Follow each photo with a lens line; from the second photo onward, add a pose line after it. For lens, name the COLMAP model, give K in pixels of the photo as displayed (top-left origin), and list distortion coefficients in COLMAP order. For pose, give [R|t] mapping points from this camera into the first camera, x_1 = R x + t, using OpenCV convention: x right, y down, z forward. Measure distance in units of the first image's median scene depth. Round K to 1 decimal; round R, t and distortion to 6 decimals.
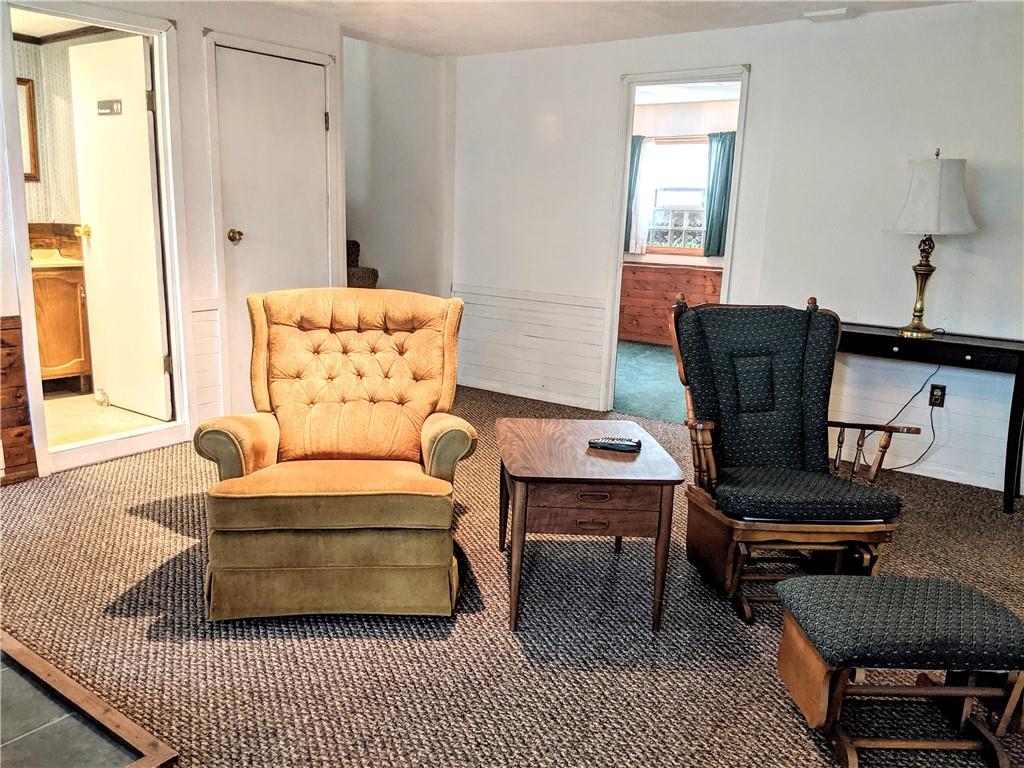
lens RADIAL K [[831.8, 0, 509.2], [0, 831.8, 386.0], [0, 0, 1]] dist [0.062937, -0.134822]
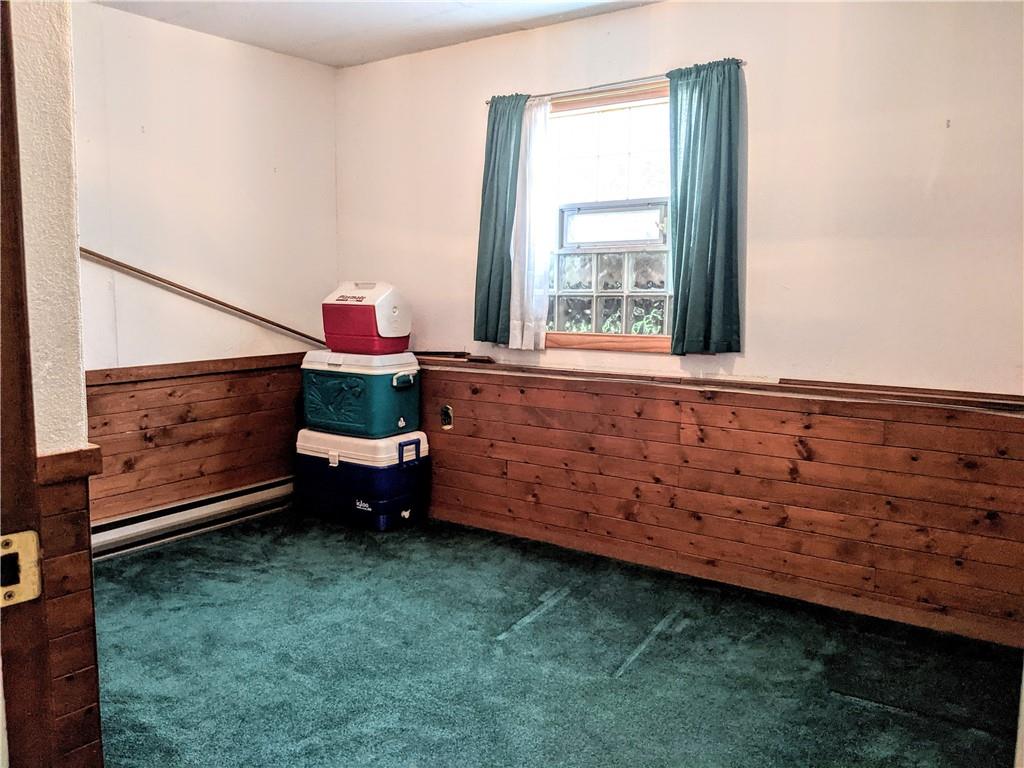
lens RADIAL K [[831.8, 0, 513.0], [0, 831.8, 383.3], [0, 0, 1]] dist [0.062937, -0.134822]
pose [[0.998810, -0.032515, 0.036342, 0.132306], [0.035540, 0.995667, -0.085933, -0.104476], [-0.033391, 0.087122, 0.995638, 0.564749]]
